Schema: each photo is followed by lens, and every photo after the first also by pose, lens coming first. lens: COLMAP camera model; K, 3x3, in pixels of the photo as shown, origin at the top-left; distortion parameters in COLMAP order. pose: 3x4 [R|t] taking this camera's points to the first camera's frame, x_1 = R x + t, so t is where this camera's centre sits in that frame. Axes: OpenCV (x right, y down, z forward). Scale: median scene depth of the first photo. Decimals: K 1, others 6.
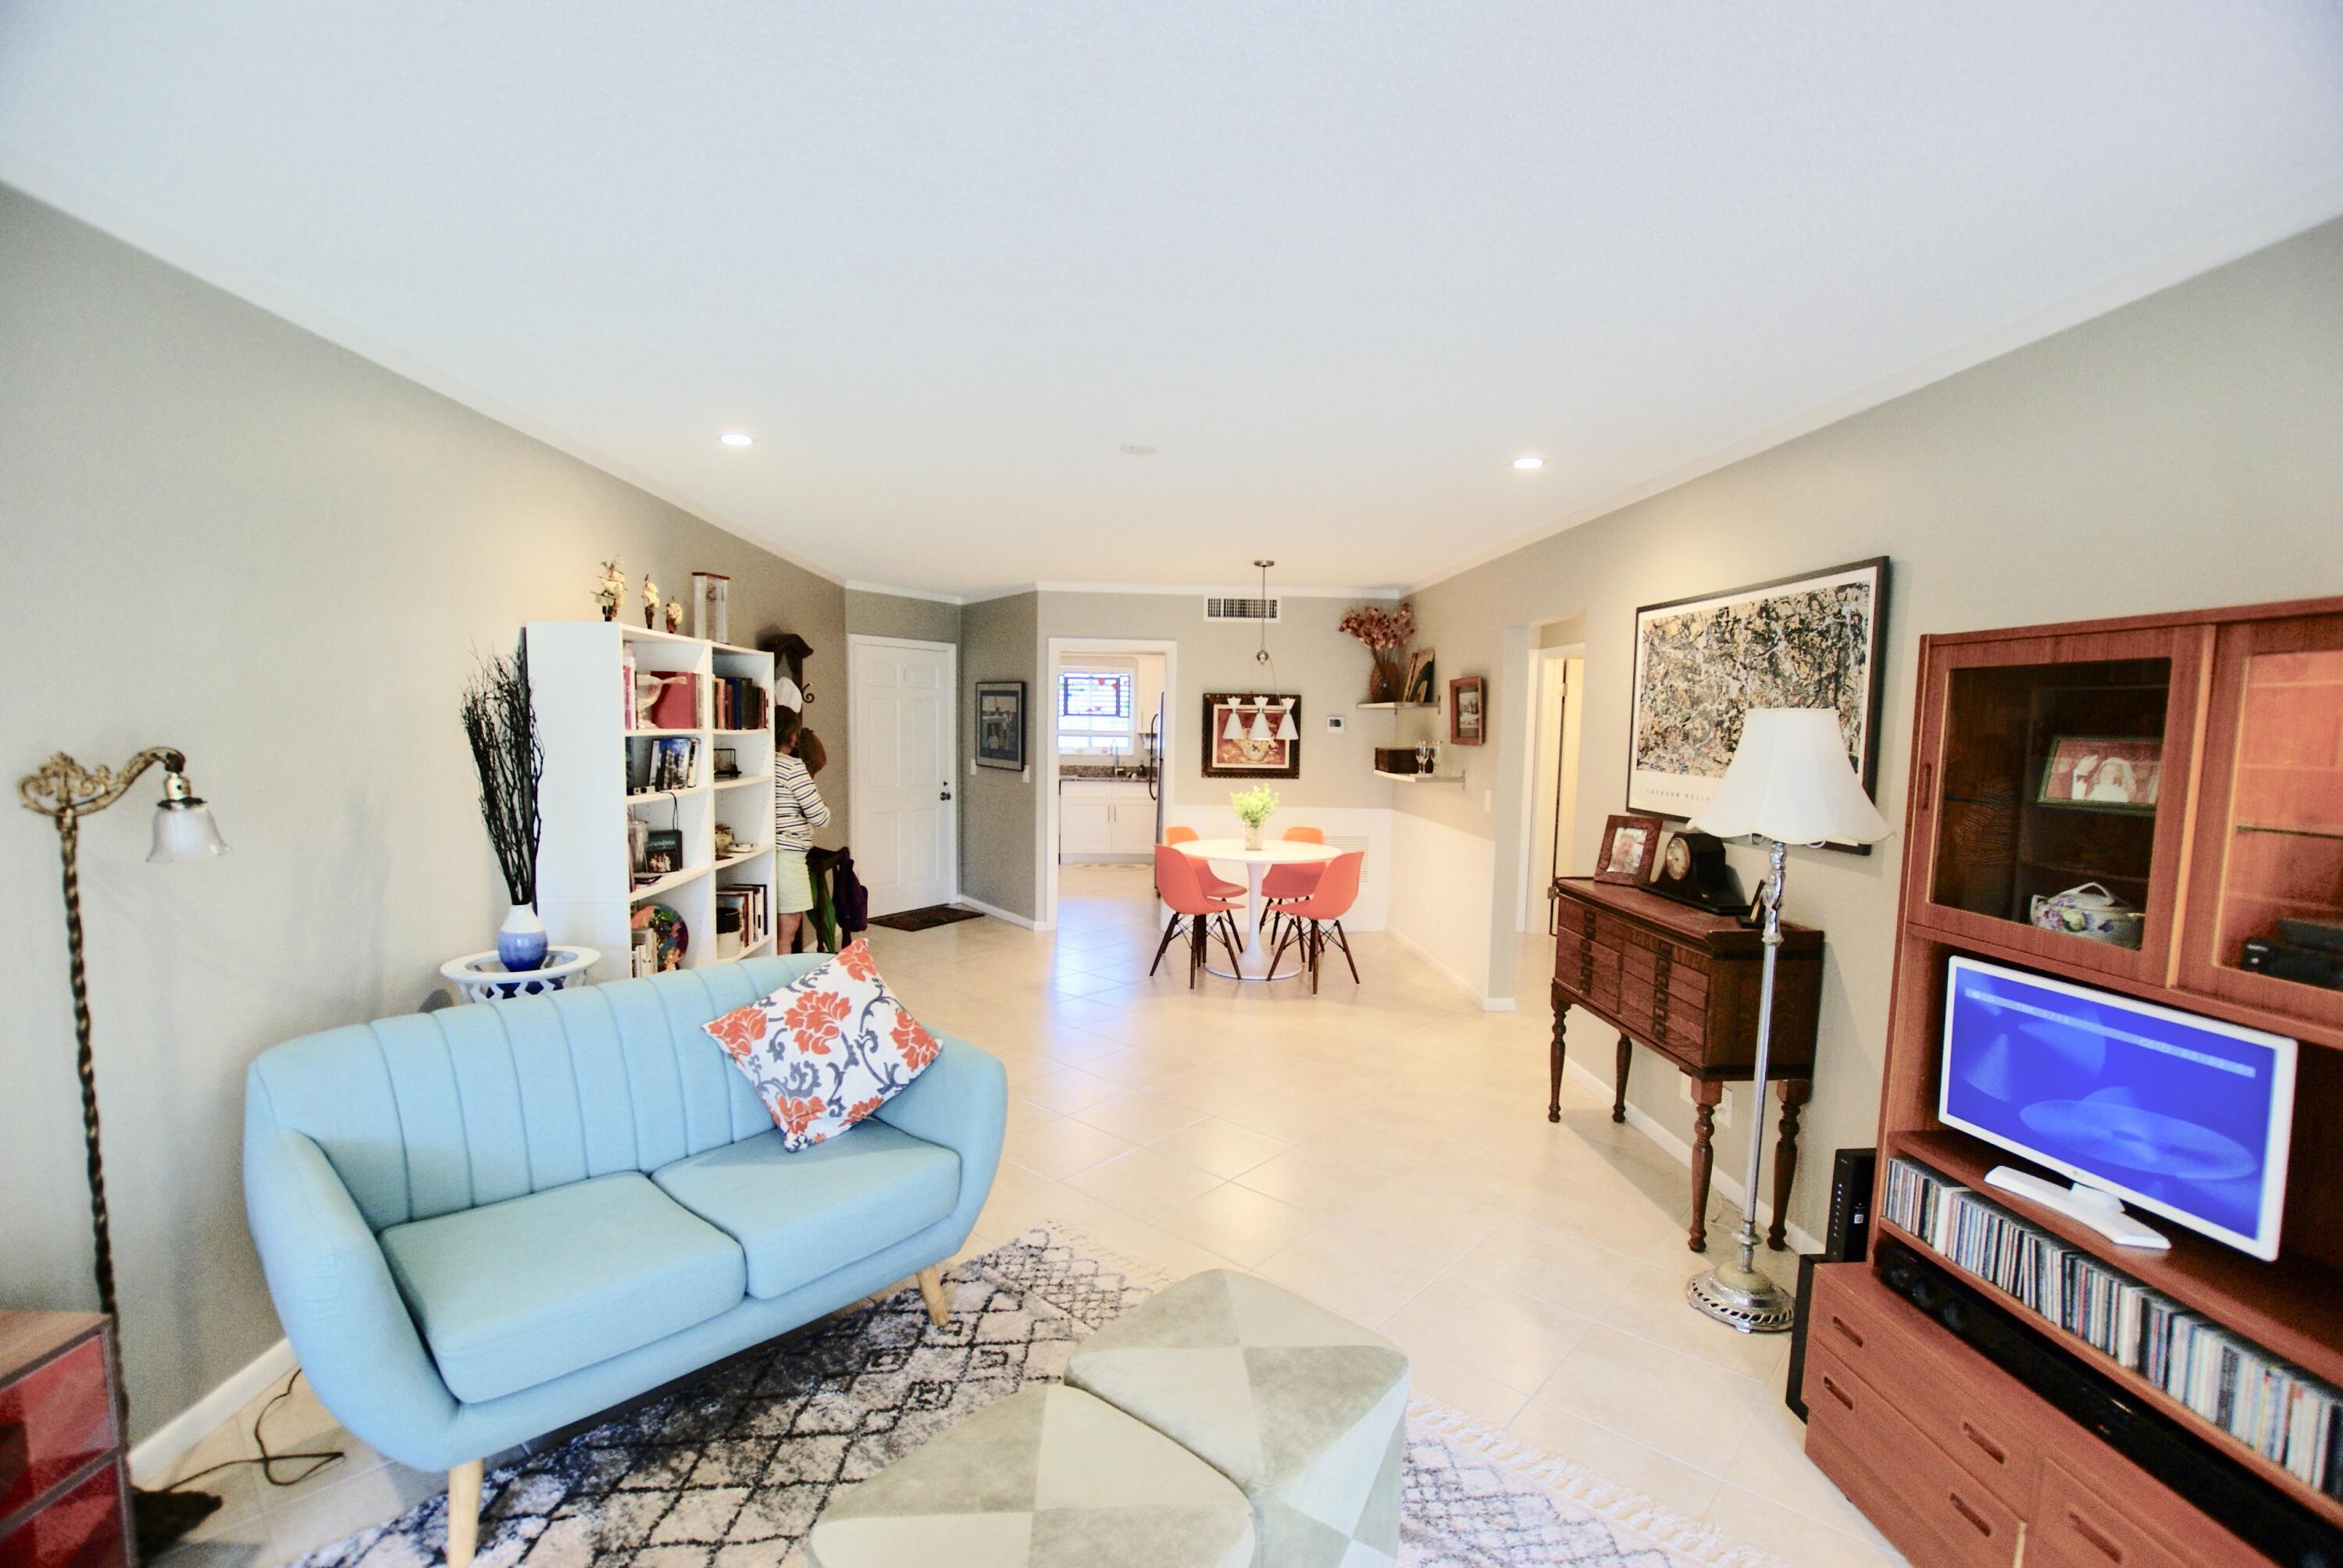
lens RADIAL K [[1032.2, 0, 1163.2], [0, 1032.2, 803.9], [0, 0, 1]] dist [-0.026924, 0.001355]
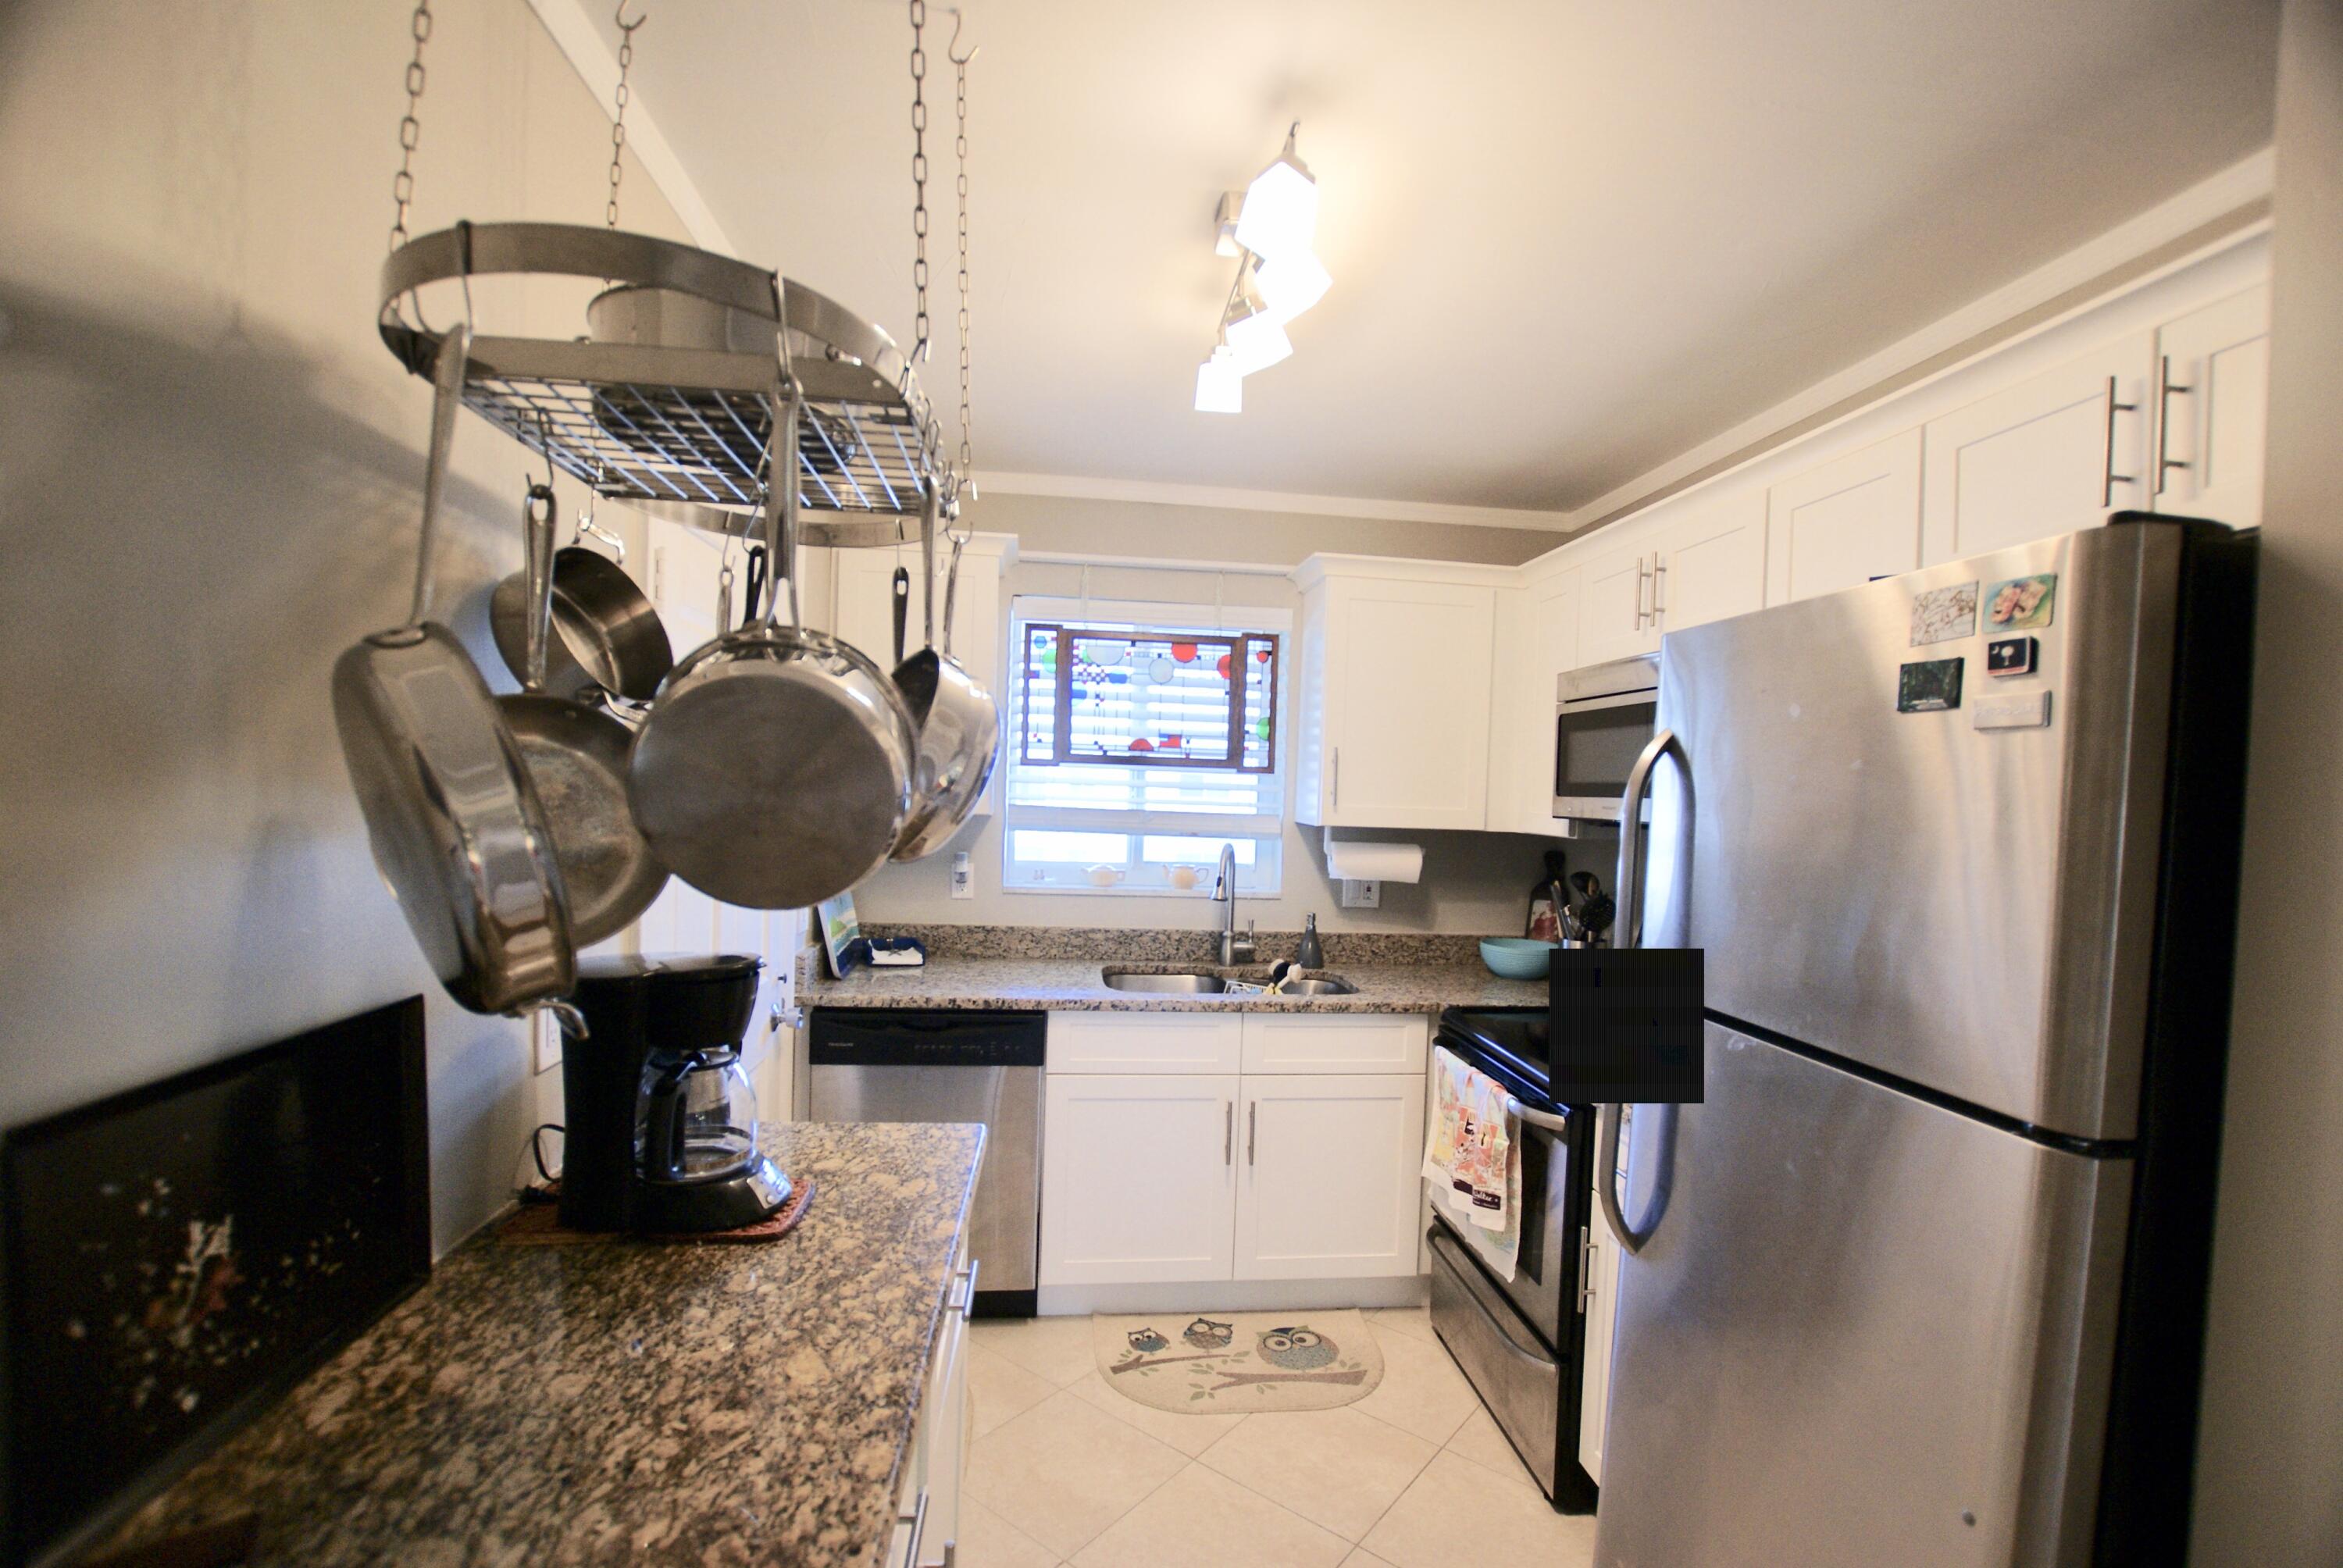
lens RADIAL K [[1032.2, 0, 1162.2], [0, 1032.2, 816.4], [0, 0, 1]] dist [-0.026924, 0.001355]
pose [[0.998553, 0.015604, 0.051467, -0.080272], [-0.012613, 0.998240, -0.057942, -0.052905], [-0.052280, 0.057209, 0.996992, 0.703581]]
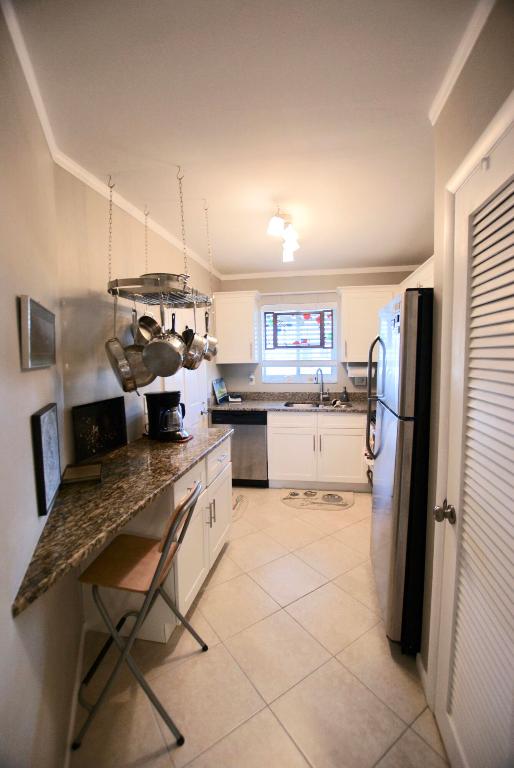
lens RADIAL K [[338.4, 0, 259.7], [0, 338.4, 383.6], [0, 0, 1]] dist [-0.026924, 0.001355]
pose [[0.972941, -0.011659, -0.230758, -0.026324], [0.011327, 0.999932, -0.002760, -0.046093], [0.230775, 0.000072, 0.973007, 0.637349]]
